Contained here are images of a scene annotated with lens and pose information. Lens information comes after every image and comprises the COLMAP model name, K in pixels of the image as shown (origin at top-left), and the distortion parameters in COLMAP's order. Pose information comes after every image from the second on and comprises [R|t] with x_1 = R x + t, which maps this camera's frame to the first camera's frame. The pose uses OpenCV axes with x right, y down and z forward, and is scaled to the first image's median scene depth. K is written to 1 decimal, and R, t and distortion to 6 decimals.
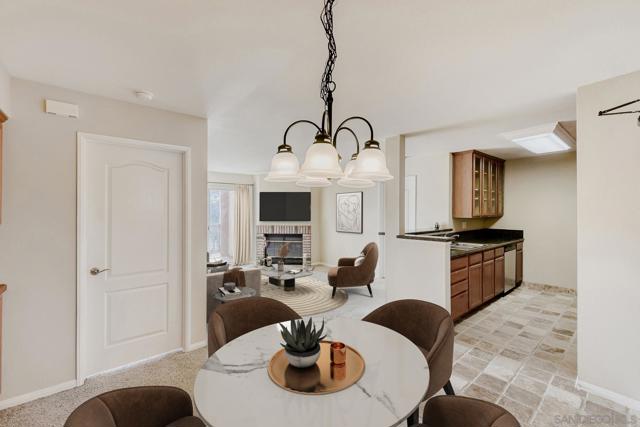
lens RADIAL K [[247.2, 0, 320.0], [0, 247.2, 213.5], [0, 0, 1]] dist [-0.000135, 0.000004]
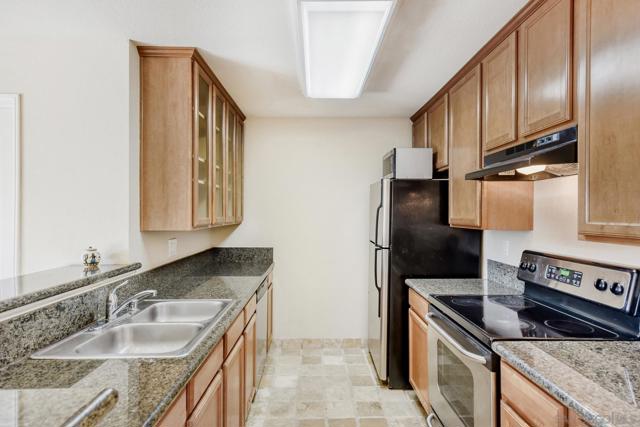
lens RADIAL K [[339.8, 0, 320.0], [0, 339.8, 213.5], [0, 0, 1]] dist [0.023992, 0.000063]
pose [[0.598846, 0.000096, 0.800864, 0.295398], [0.005948, 0.999972, -0.004568, -0.005936], [-0.800842, 0.007499, 0.598829, 0.498372]]
